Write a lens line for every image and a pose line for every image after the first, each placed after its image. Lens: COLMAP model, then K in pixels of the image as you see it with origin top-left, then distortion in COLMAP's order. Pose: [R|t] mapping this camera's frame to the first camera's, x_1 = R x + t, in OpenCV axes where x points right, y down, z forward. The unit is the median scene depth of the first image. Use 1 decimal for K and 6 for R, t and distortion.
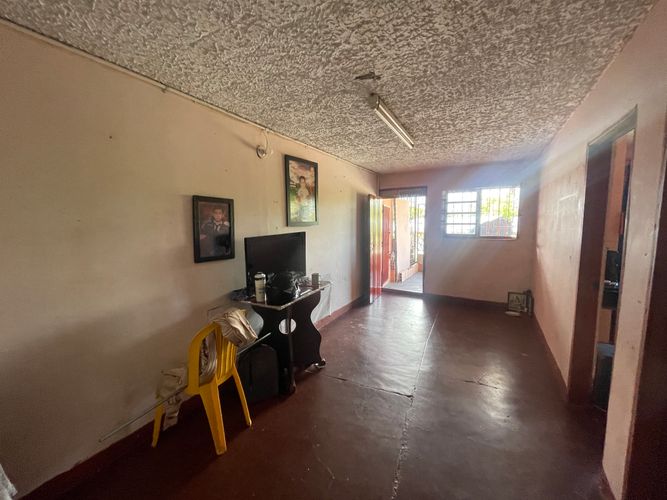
lens RADIAL K [[266.8, 0, 336.0], [0, 266.8, 249.1], [0, 0, 1]] dist [0.003345, -0.001362]
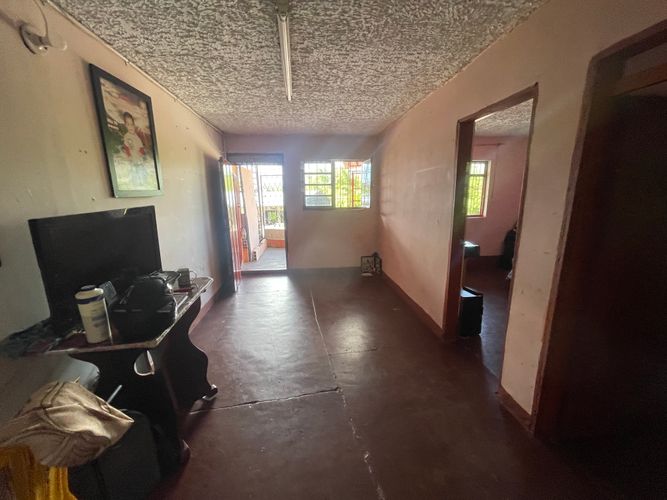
lens RADIAL K [[266.8, 0, 333.5], [0, 266.8, 249.4], [0, 0, 1]] dist [0.003345, -0.001362]
pose [[0.809616, -0.118475, 0.574879, -0.136120], [0.063842, 0.991381, 0.114400, -0.008211], [-0.583478, -0.055919, 0.810202, 0.228284]]
